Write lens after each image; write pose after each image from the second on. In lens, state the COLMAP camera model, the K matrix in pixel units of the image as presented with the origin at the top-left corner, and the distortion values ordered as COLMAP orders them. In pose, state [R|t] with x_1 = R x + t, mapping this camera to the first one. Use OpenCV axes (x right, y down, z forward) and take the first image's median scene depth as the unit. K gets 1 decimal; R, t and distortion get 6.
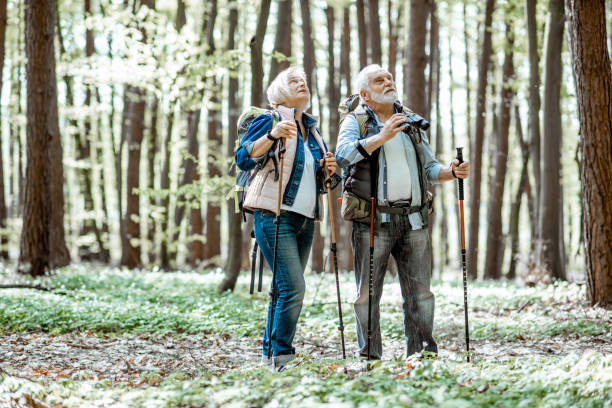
lens RADIAL K [[2883.3, 0, 306.0], [0, 2883.3, 204.0], [0, 0, 1]] dist [0.036925, -6.821486]
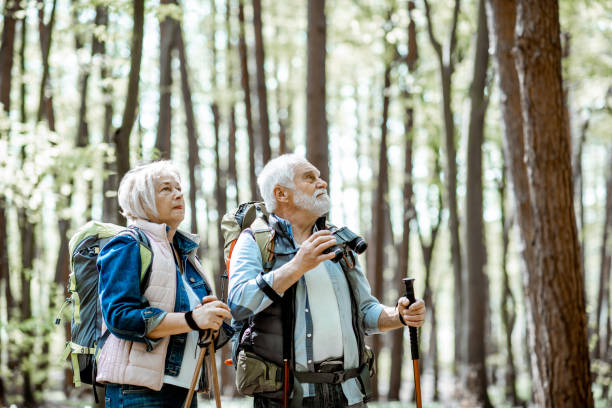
lens RADIAL K [[2883.3, 0, 306.0], [0, 2883.3, 204.0], [0, 0, 1]] dist [0.036925, -6.821486]
pose [[0.999069, -0.018031, 0.039204, 0.001663], [0.019409, 0.999197, -0.035054, -0.008756], [-0.038540, 0.035782, 0.998616, 0.215566]]
